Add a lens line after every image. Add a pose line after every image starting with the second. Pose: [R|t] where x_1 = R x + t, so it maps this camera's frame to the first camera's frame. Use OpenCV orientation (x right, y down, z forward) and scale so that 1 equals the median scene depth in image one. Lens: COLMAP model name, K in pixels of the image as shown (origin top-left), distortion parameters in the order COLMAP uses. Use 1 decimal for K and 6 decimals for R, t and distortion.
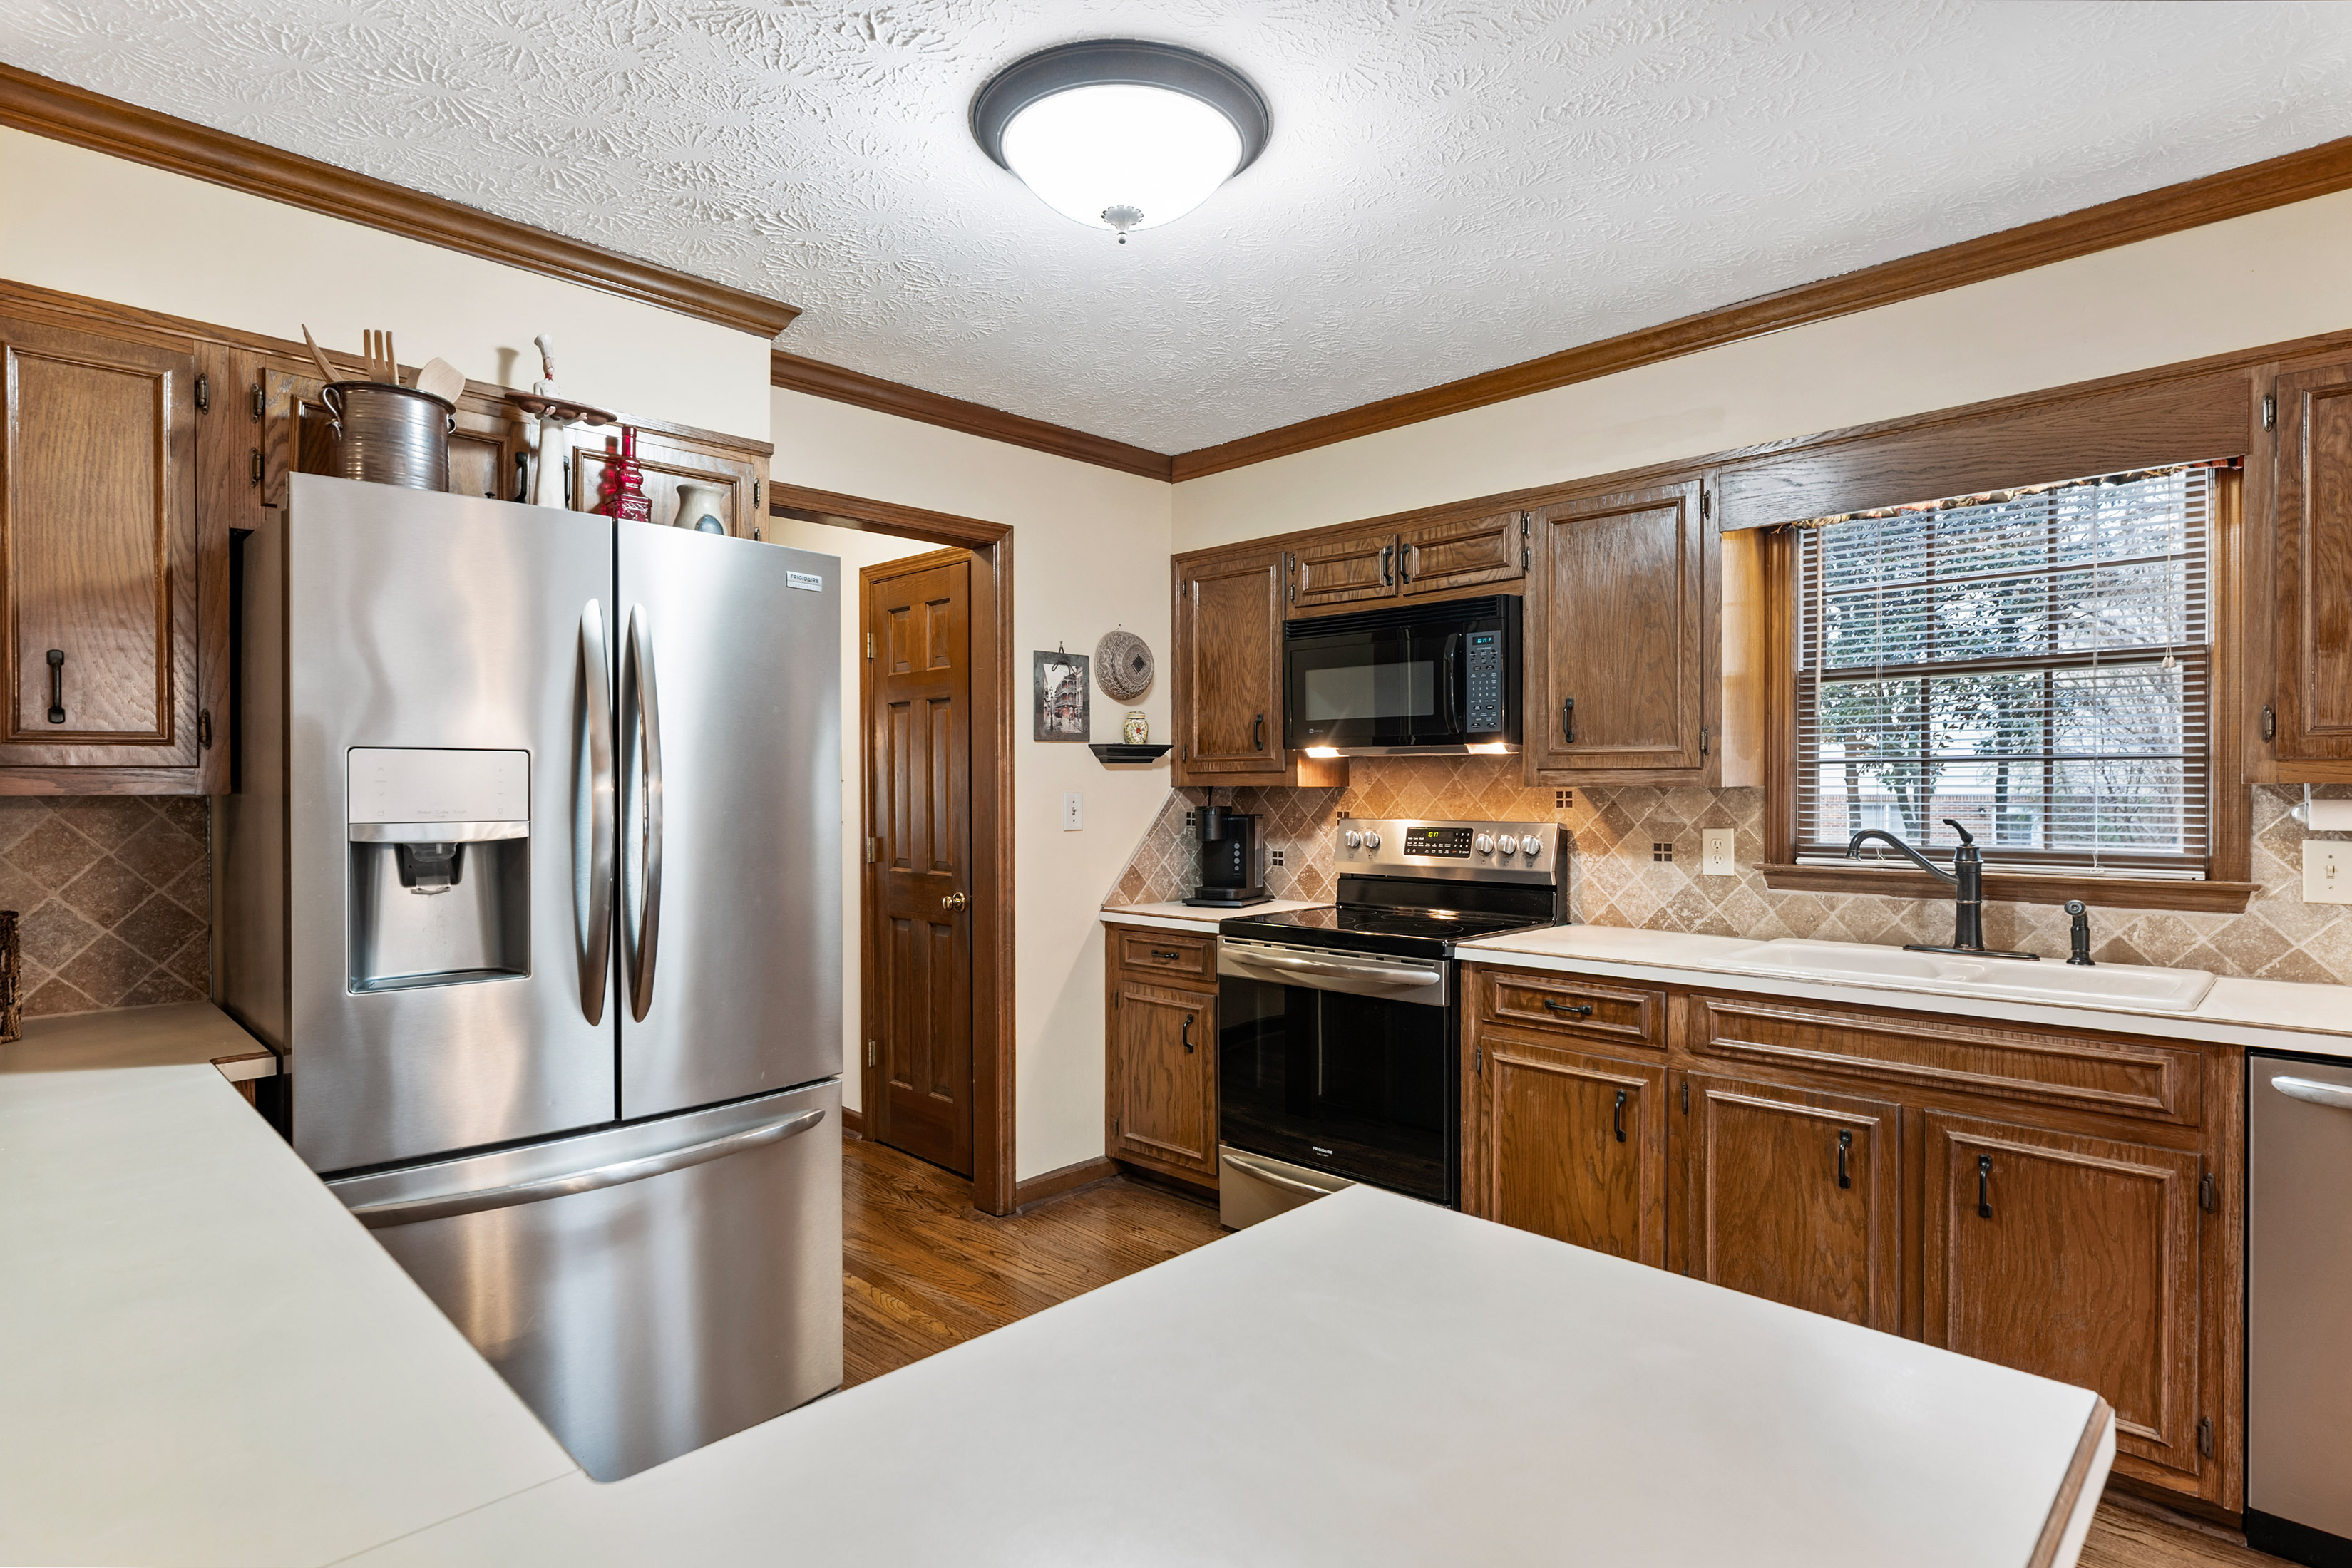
lens RADIAL K [[1197.8, 0, 1174.8], [0, 1197.8, 792.1], [0, 0, 1]] dist [-0.000097, 0.000432]
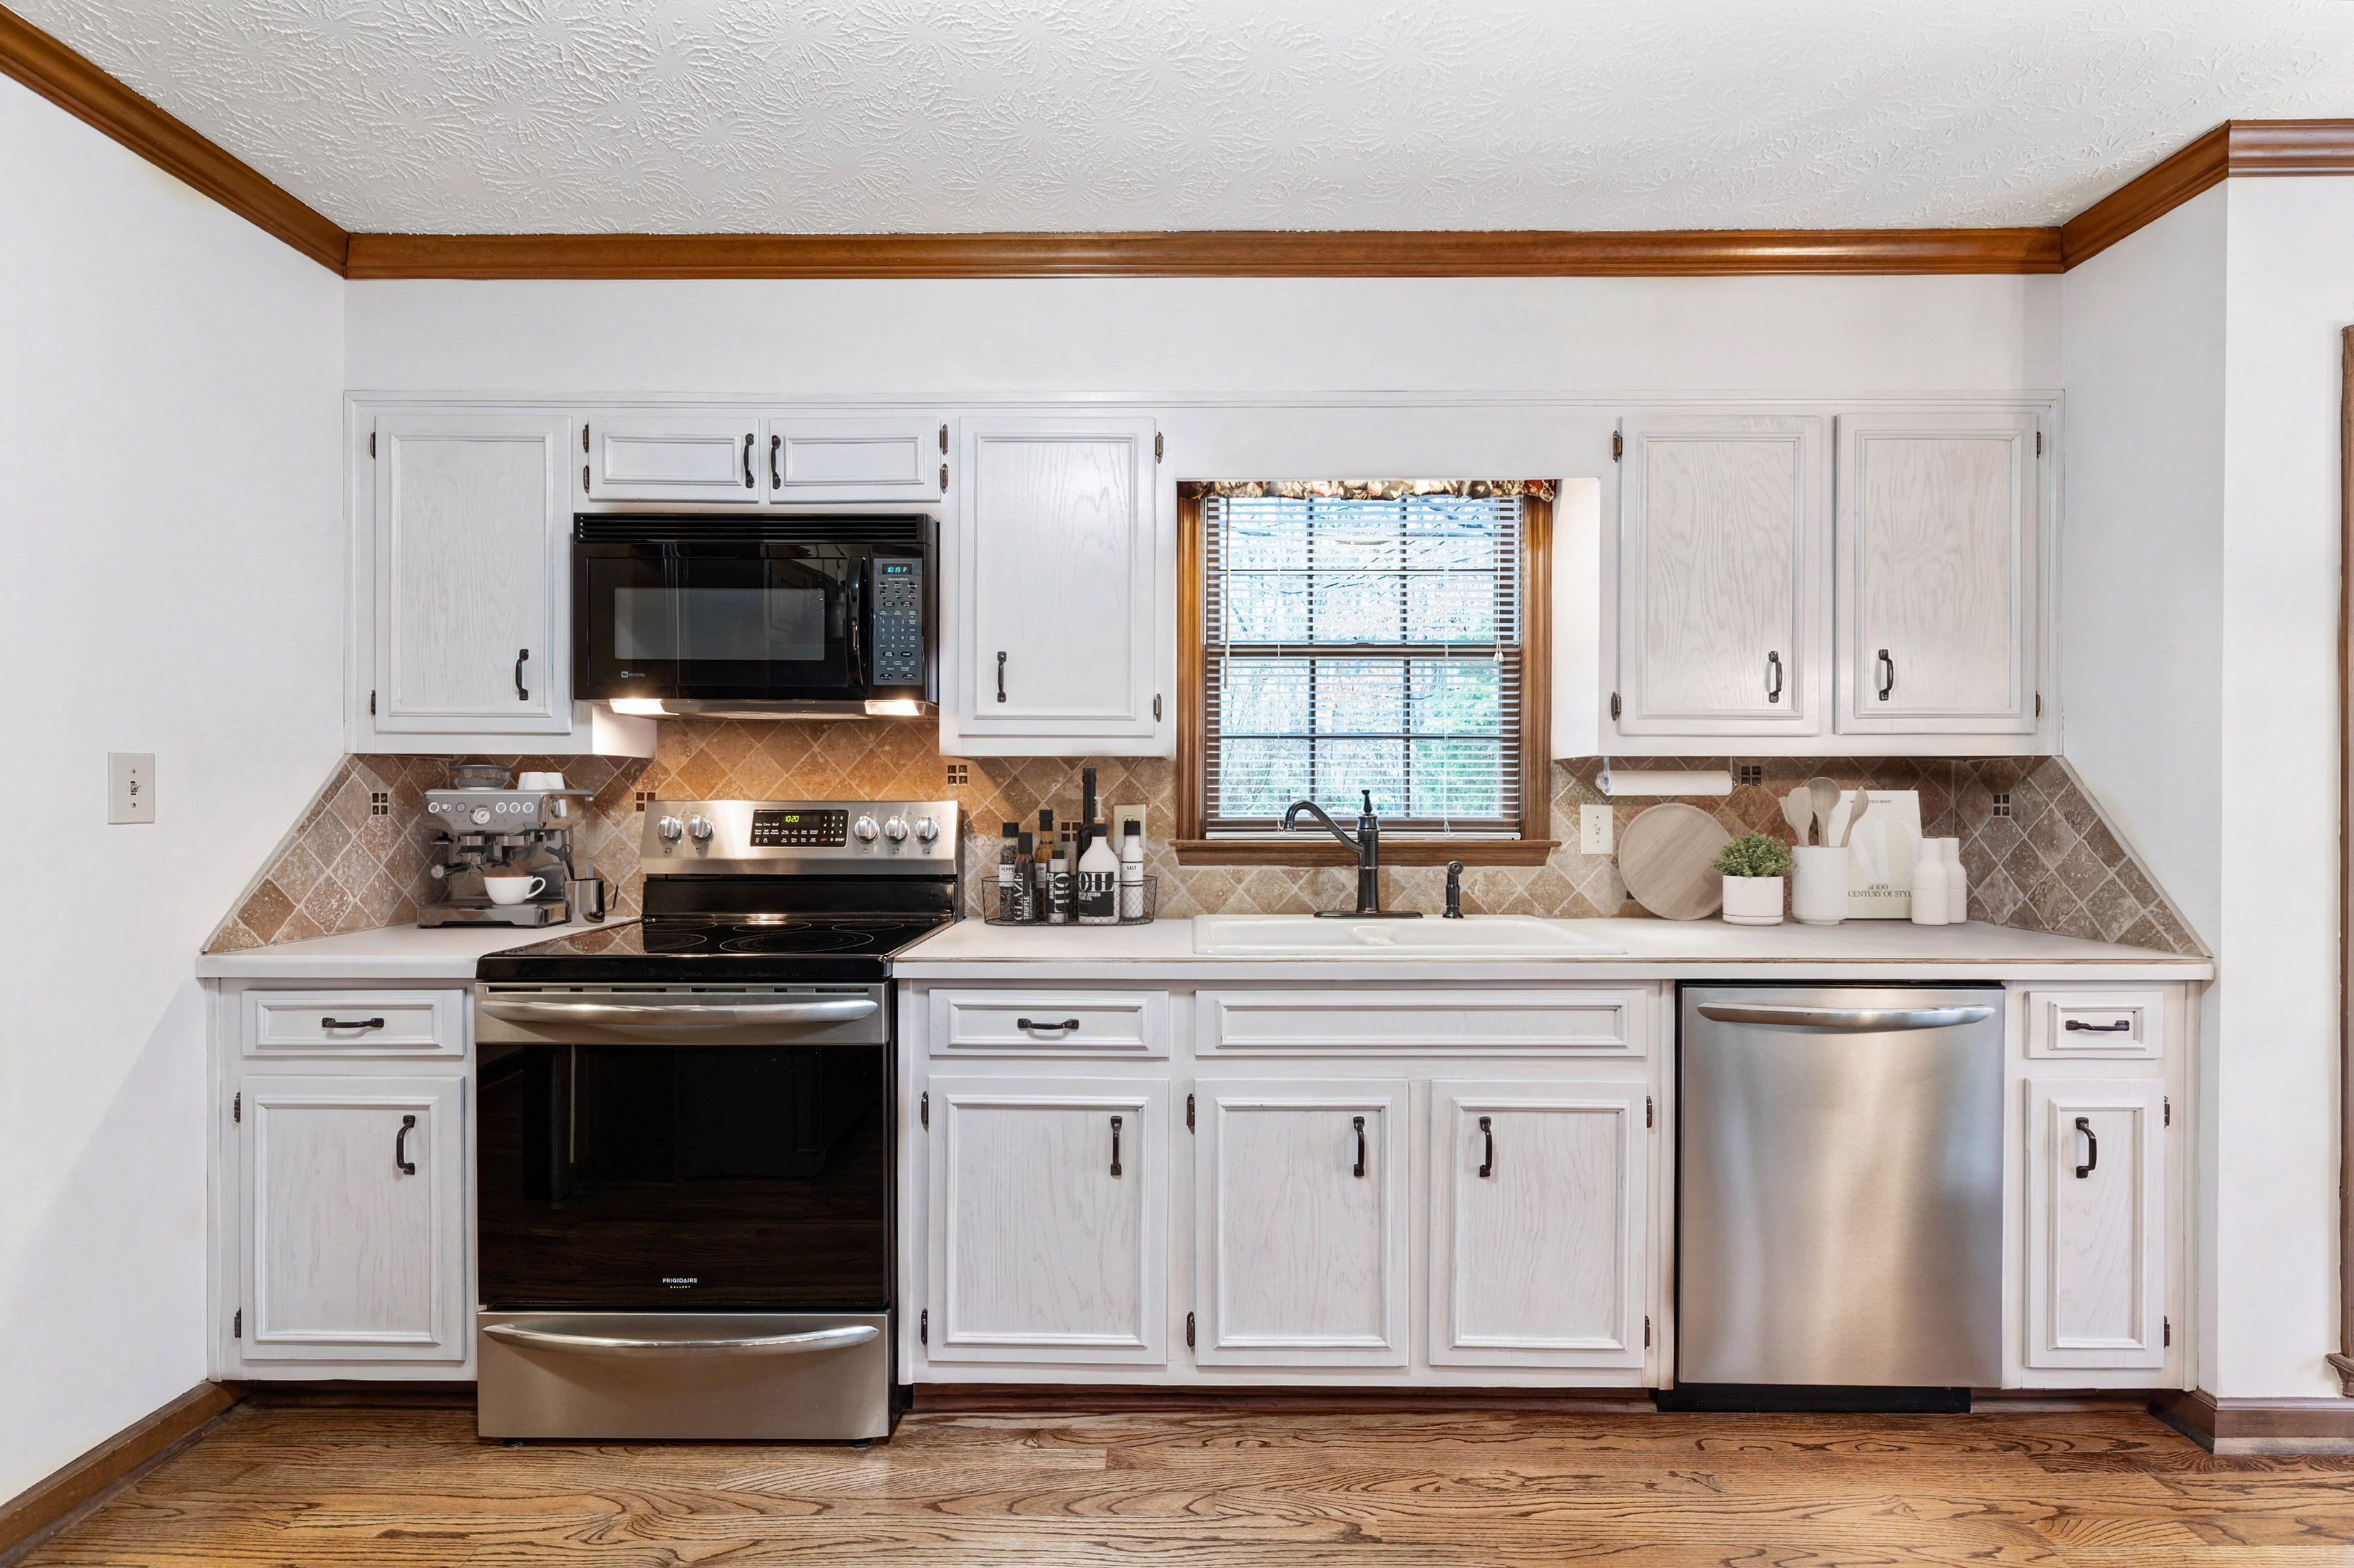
lens RADIAL K [[1013.0, 0, 1179.3], [0, 1013.0, 794.6], [0, 0, 1]] dist [-0.000782, -0.000424]
pose [[0.720787, 0.002031, 0.693154, -0.077830], [-0.000386, 0.999997, -0.002528, 0.025981], [-0.693156, 0.001555, 0.720786, 0.421293]]
